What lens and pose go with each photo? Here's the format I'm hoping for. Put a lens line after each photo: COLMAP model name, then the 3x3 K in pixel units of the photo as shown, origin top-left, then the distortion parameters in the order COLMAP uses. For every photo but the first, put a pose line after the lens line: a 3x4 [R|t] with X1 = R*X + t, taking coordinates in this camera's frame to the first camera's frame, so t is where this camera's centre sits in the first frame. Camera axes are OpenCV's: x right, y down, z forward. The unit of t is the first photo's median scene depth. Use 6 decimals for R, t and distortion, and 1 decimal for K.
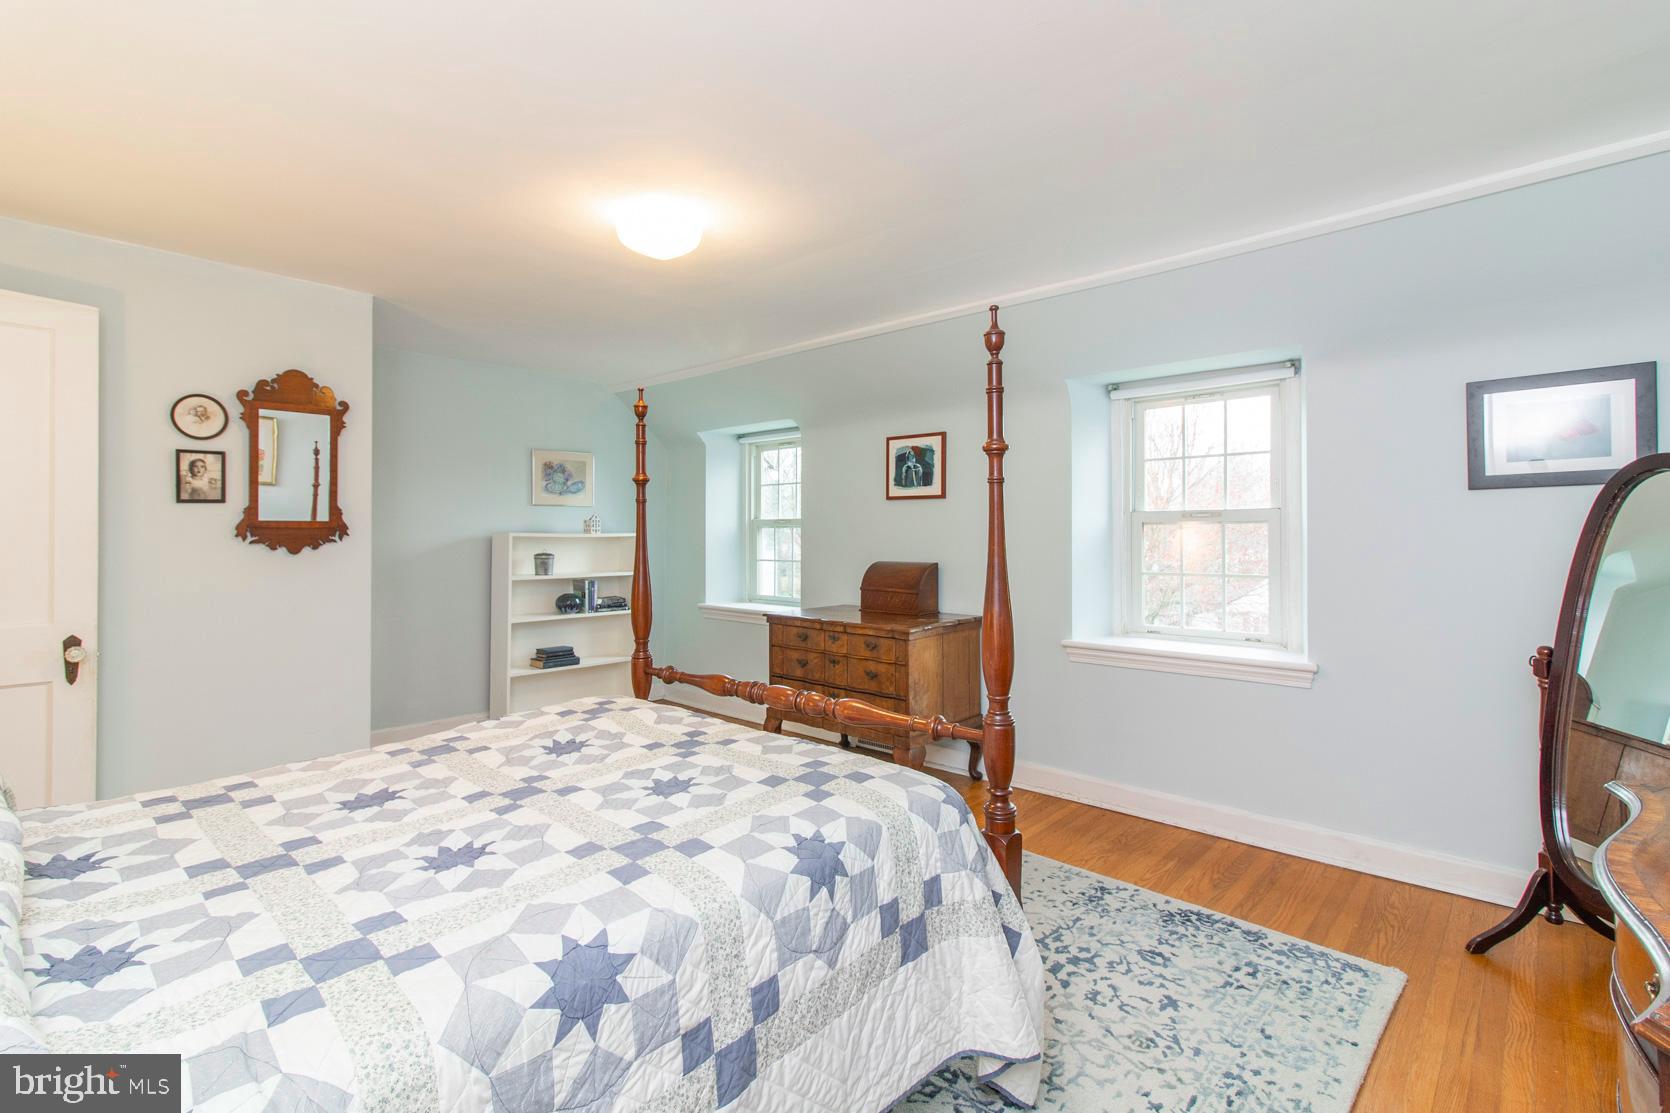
lens RADIAL K [[764.0, 0, 828.1], [0, 764.0, 529.8], [0, 0, 1]] dist [0.003323, 0.000379]
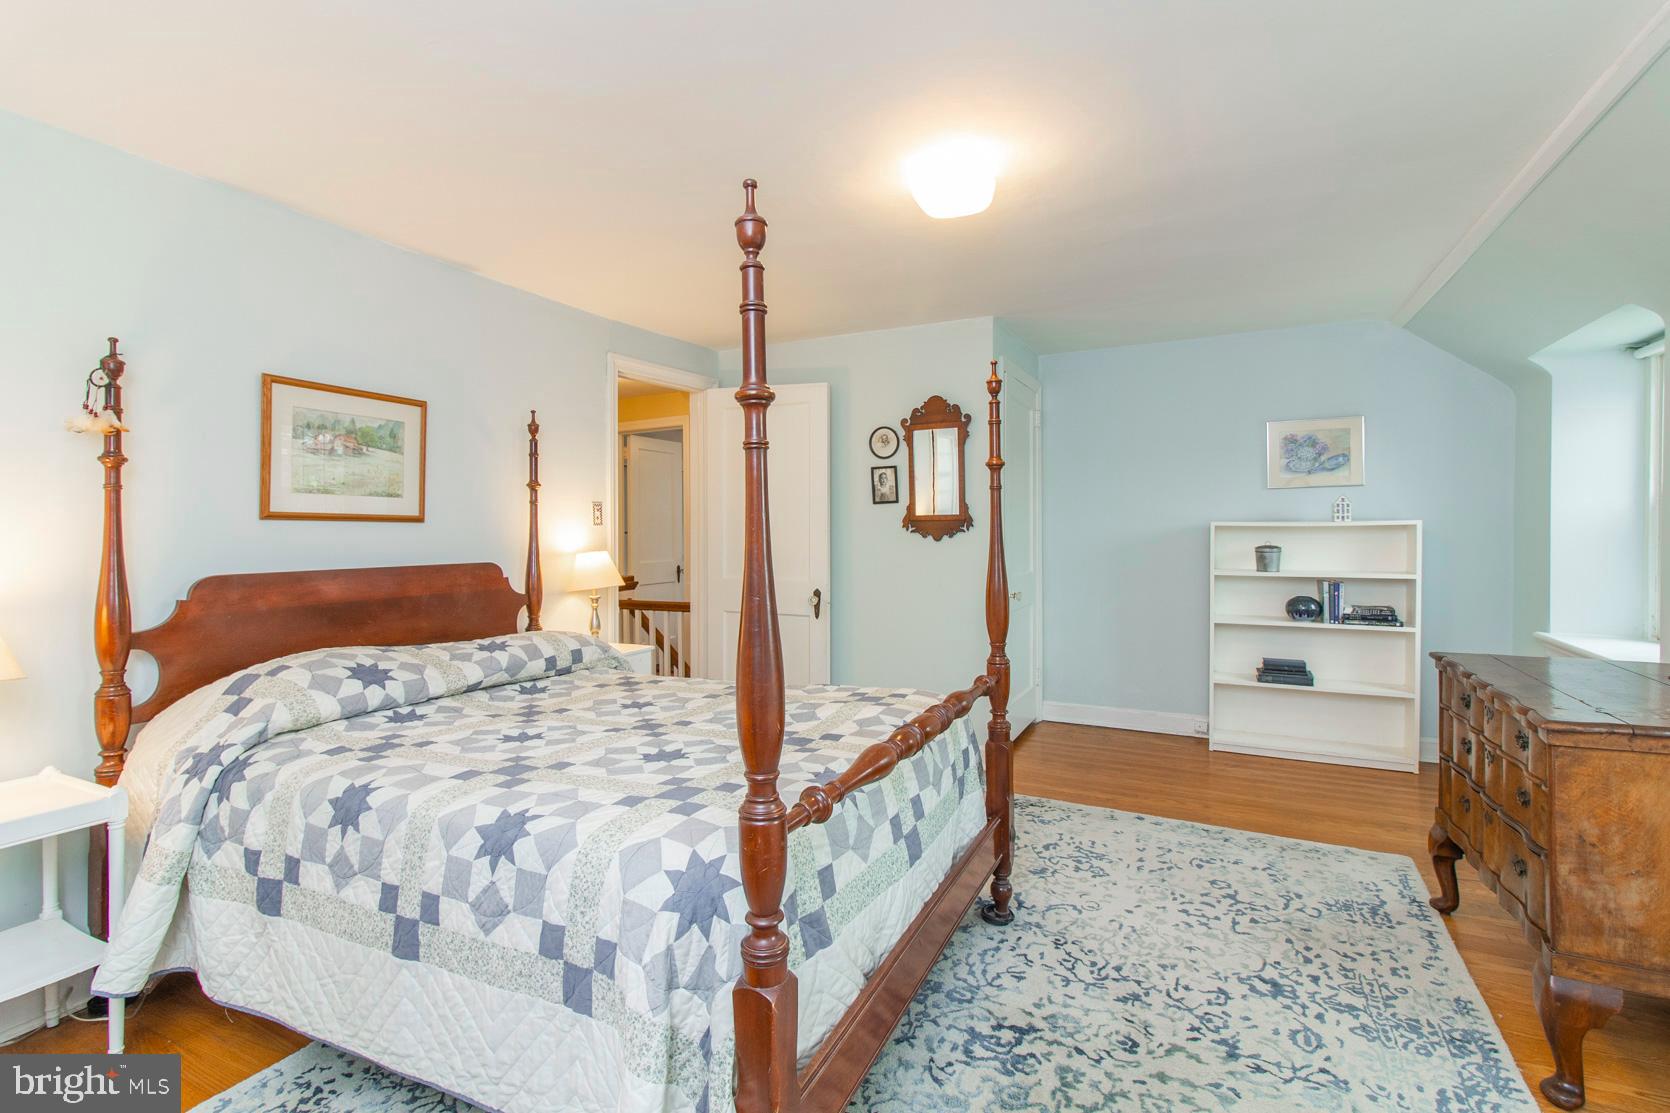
lens RADIAL K [[764.0, 0, 828.1], [0, 764.0, 529.8], [0, 0, 1]] dist [0.003323, 0.000379]
pose [[0.280826, 0.001943, -0.959757, 0.499457], [0.013197, 0.999896, 0.005885, 0.003488], [0.959668, -0.014319, 0.280771, 0.500388]]
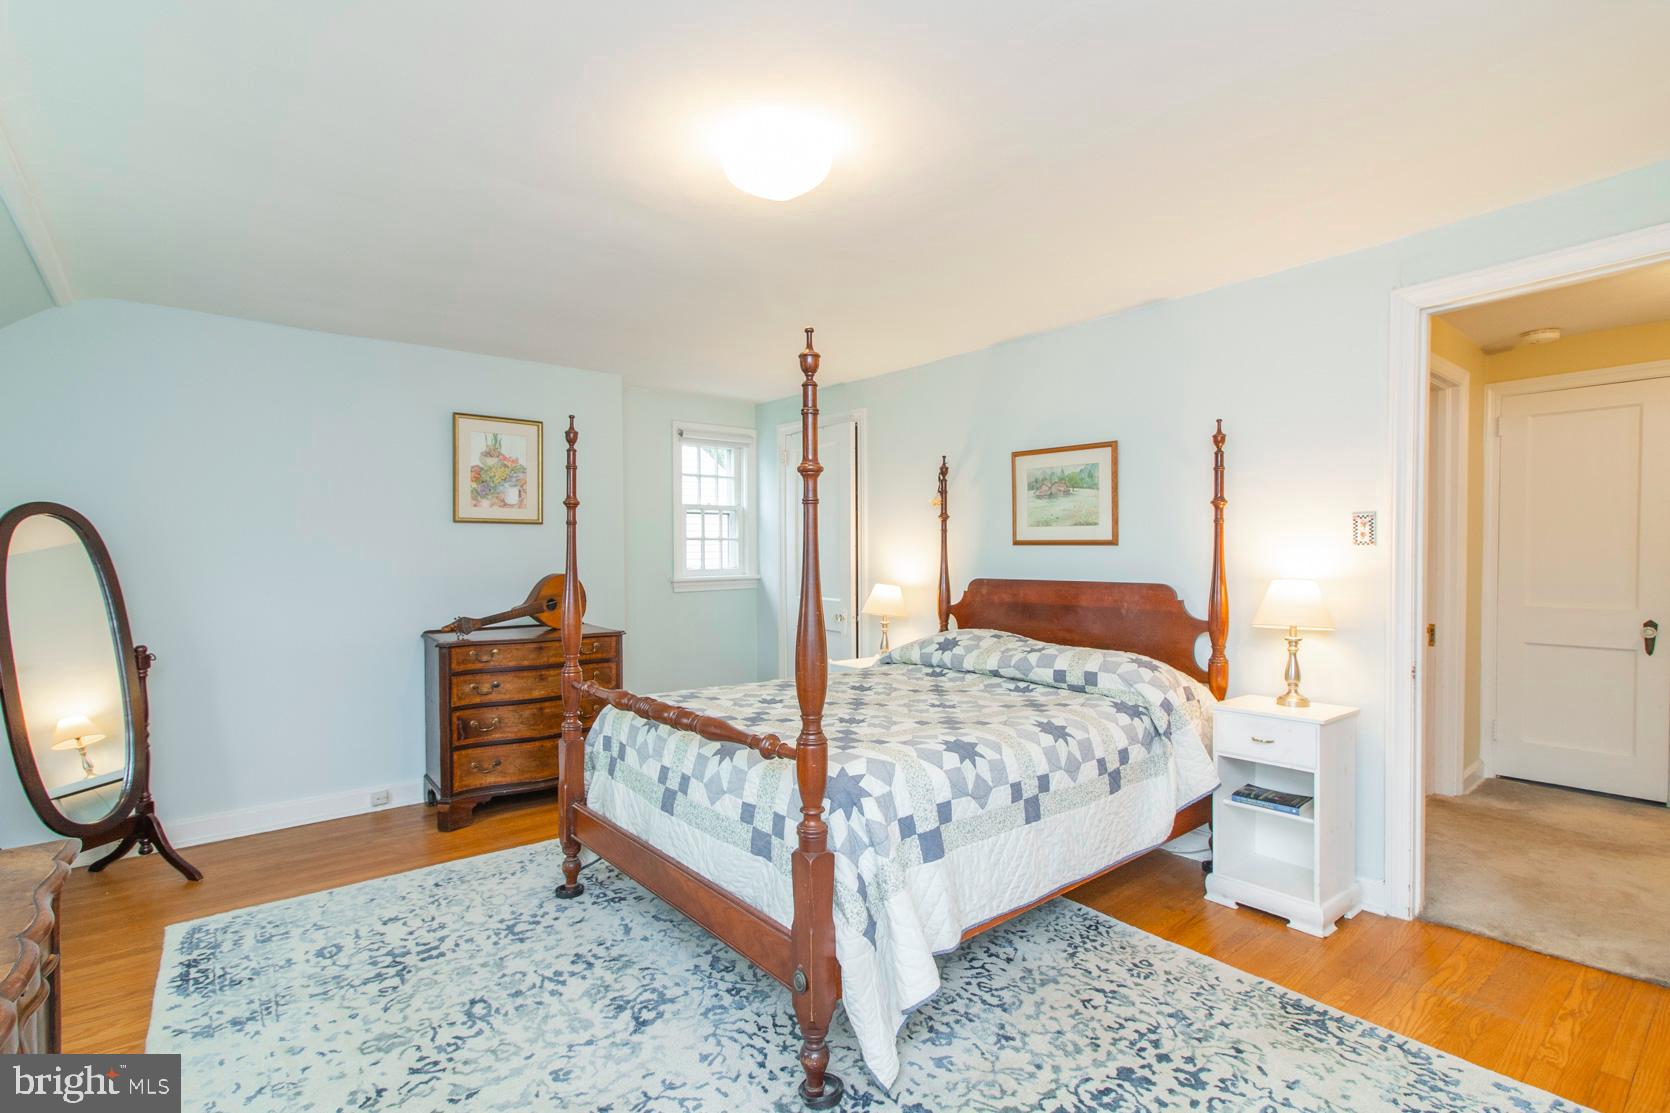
lens RADIAL K [[792.6, 0, 841.6], [0, 792.6, 565.6], [0, 0, 1]] dist [0.014974, -0.000158]
pose [[-0.992895, 0.007441, 0.118758, -0.314300], [0.008522, 0.999927, 0.008603, 0.009400], [-0.118685, 0.009554, -0.992886, 1.493052]]
